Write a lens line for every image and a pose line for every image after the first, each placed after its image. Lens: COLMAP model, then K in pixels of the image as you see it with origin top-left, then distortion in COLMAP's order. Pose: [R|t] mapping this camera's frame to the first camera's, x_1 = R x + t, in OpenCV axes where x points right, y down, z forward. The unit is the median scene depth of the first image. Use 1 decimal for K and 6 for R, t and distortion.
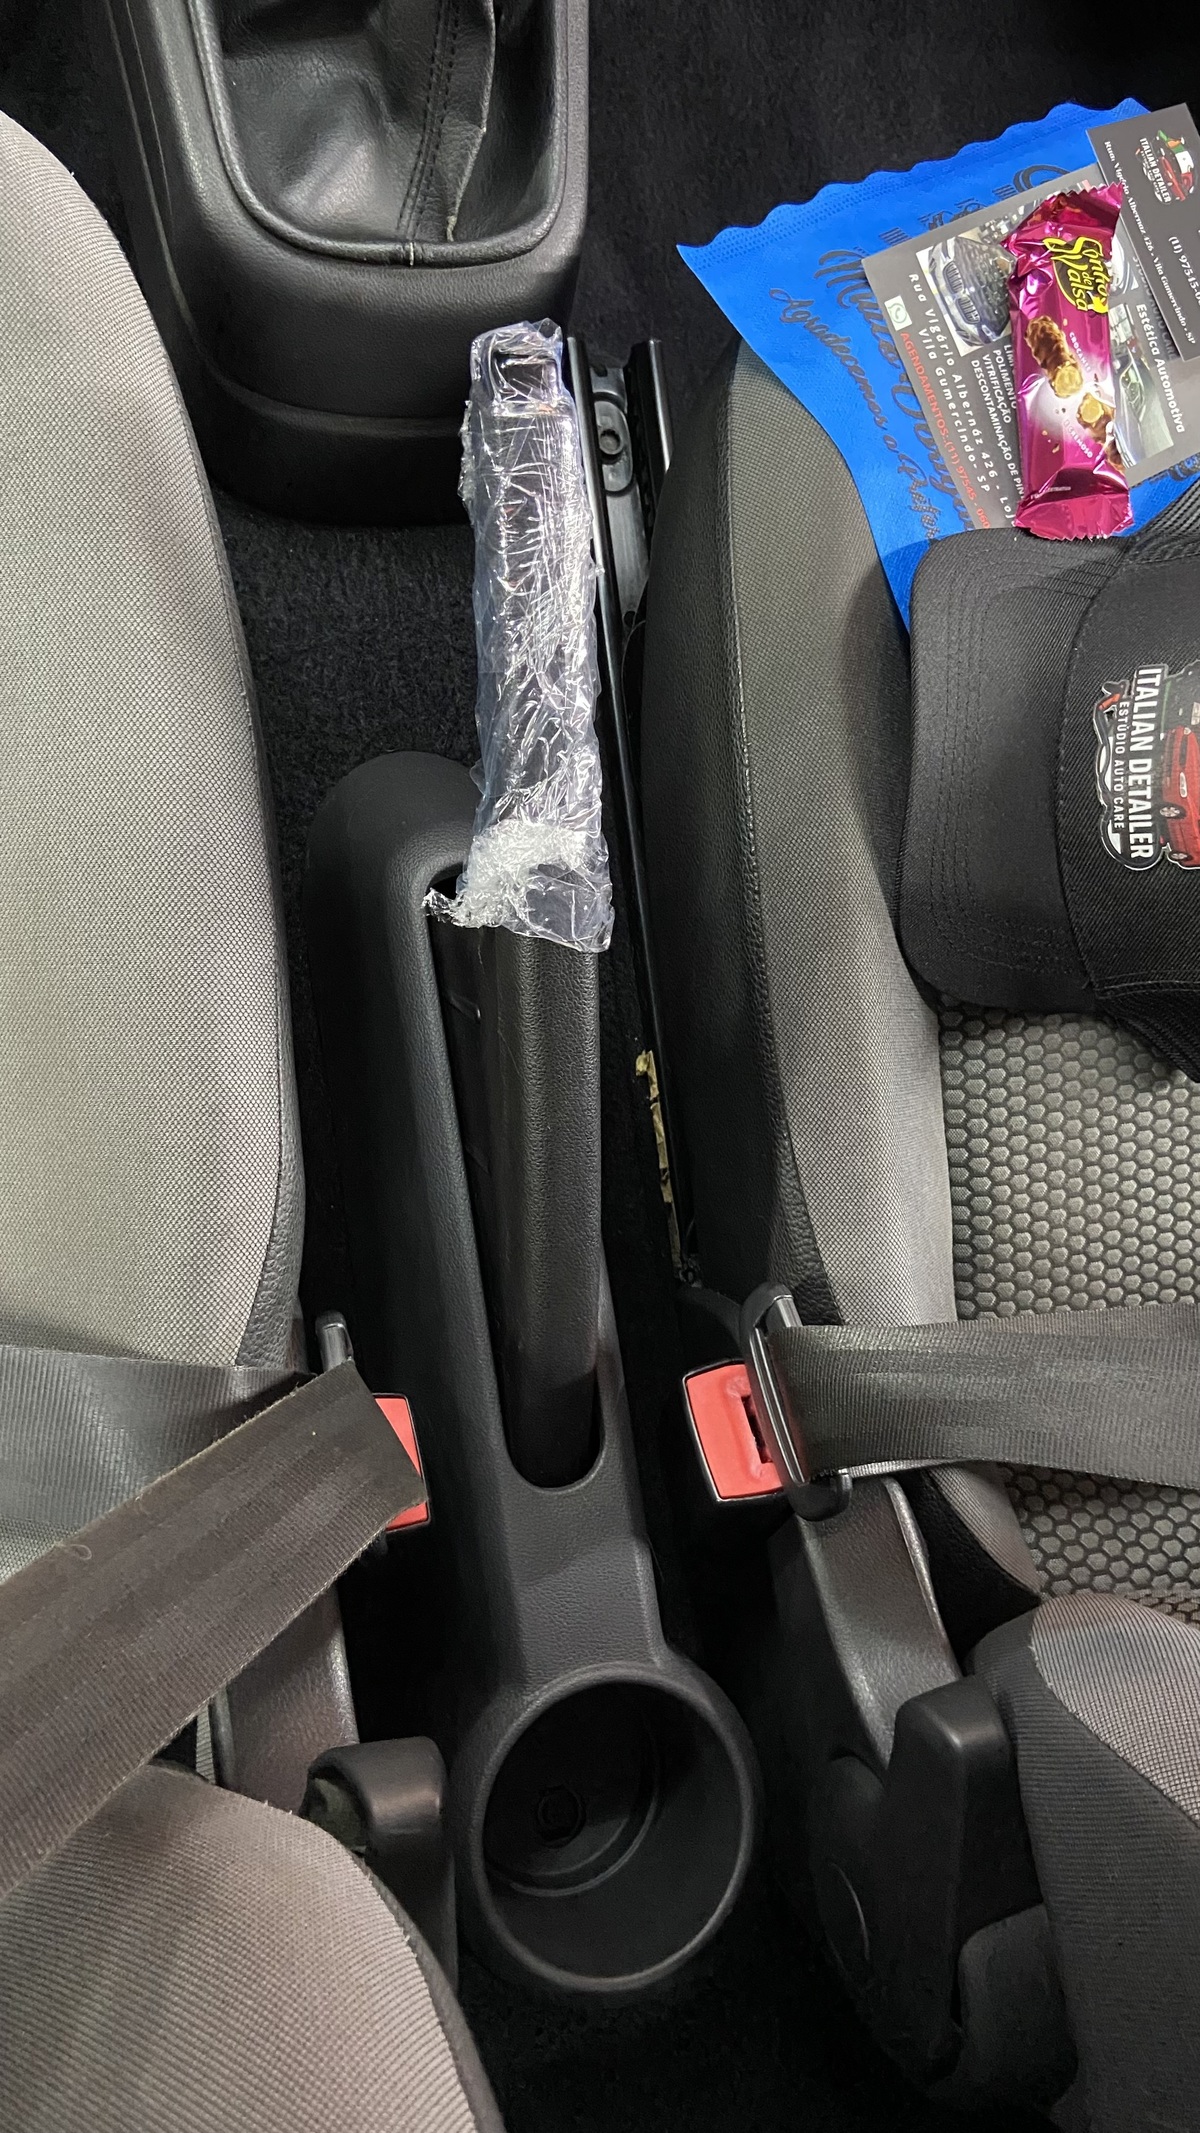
lens RADIAL K [[1600.2, 0, 592.9], [0, 1600.2, 1080.9], [0, 0, 1]] dist [0.089026, -0.113526]
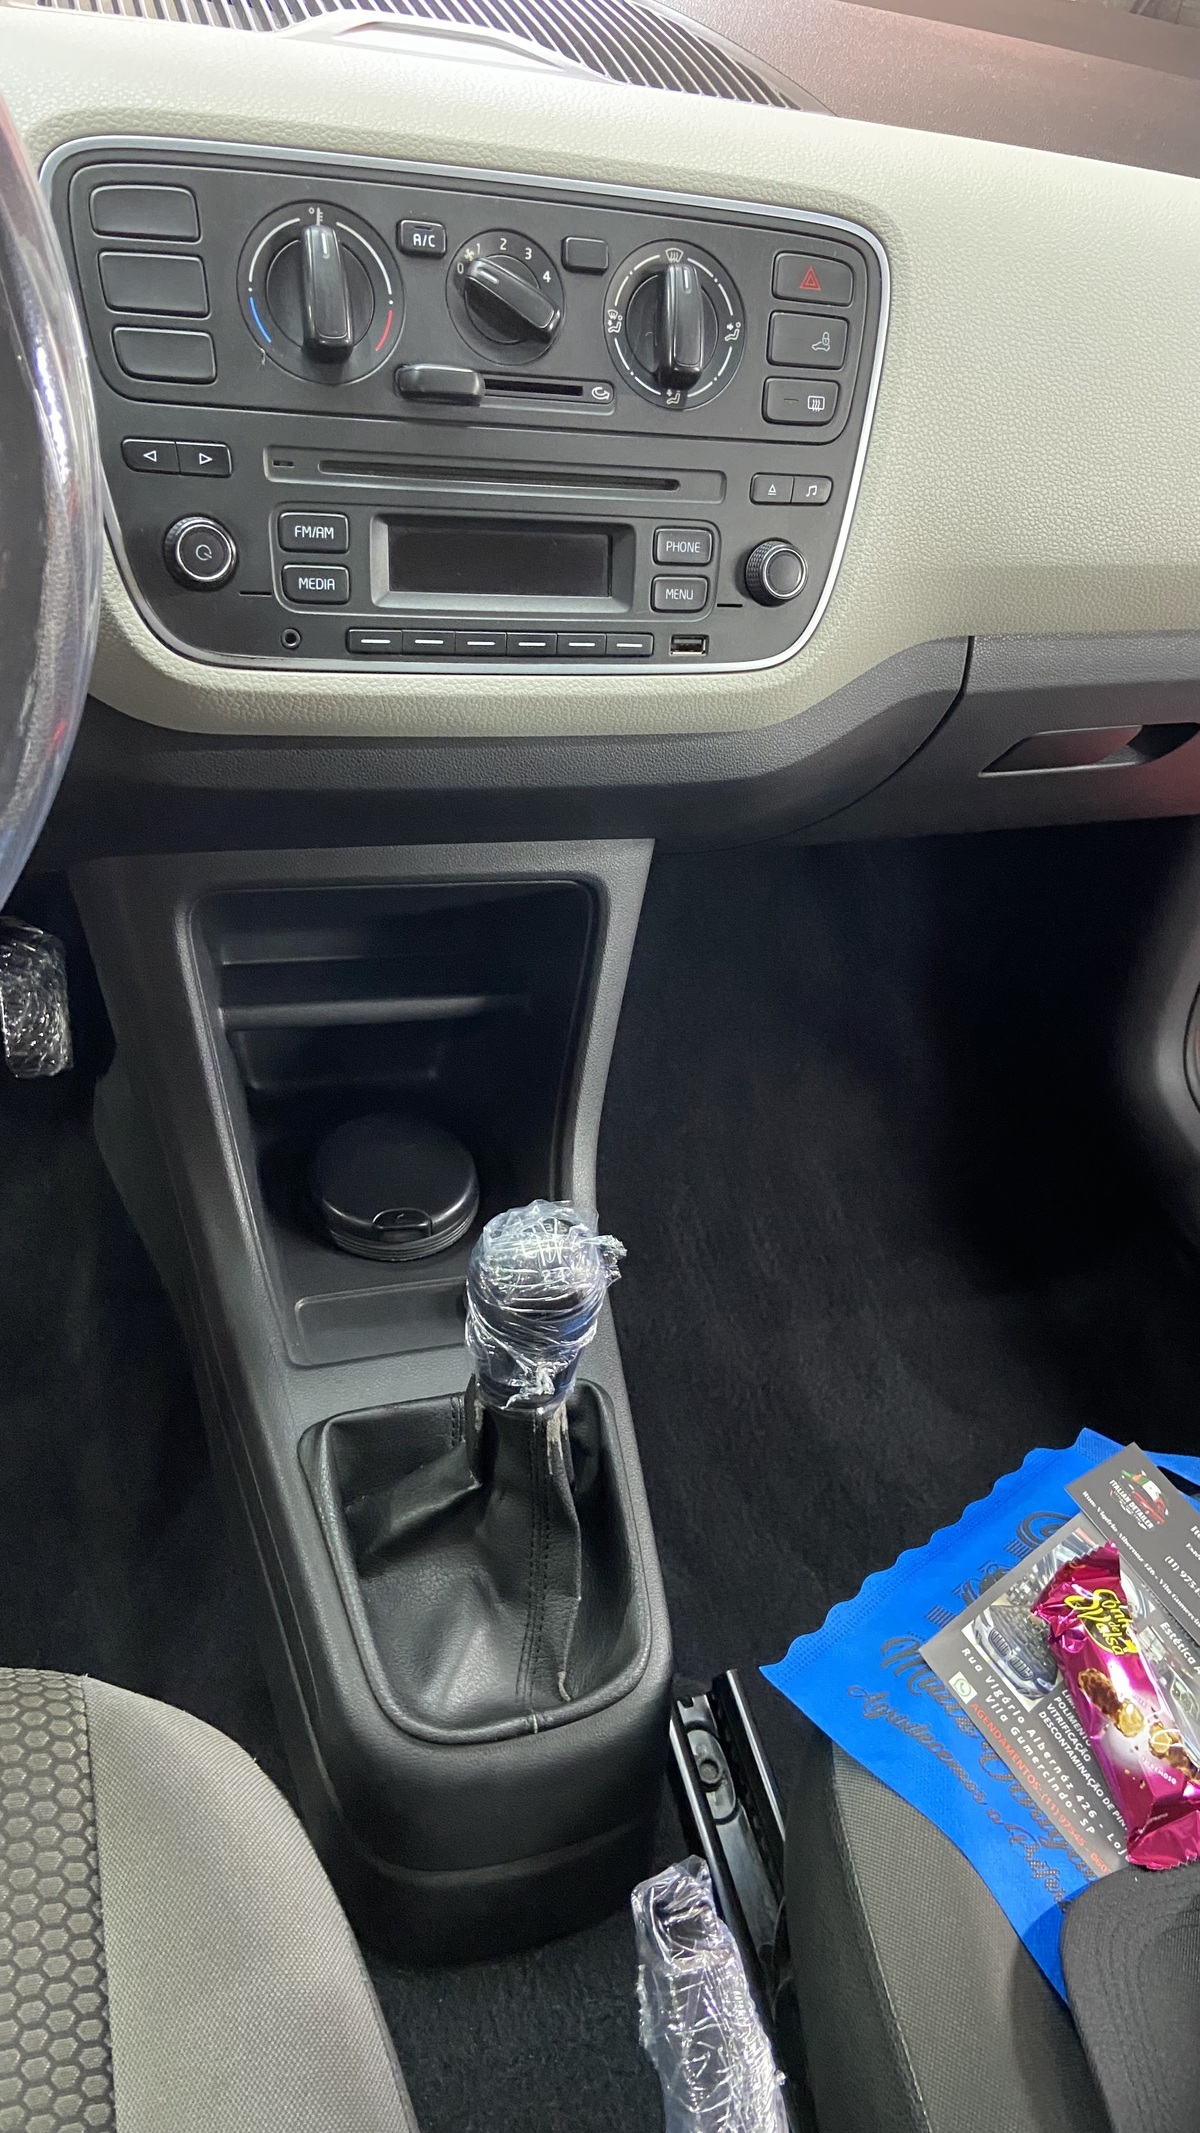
lens RADIAL K [[1600.2, 0, 604.1], [0, 1600.2, 1064.8], [0, 0, 1]] dist [0.089026, -0.113526]
pose [[0.984337, -0.170919, 0.043202, -0.032333], [0.162300, 0.782880, -0.600631, -0.172771], [0.068837, 0.598235, 0.798359, -0.176280]]
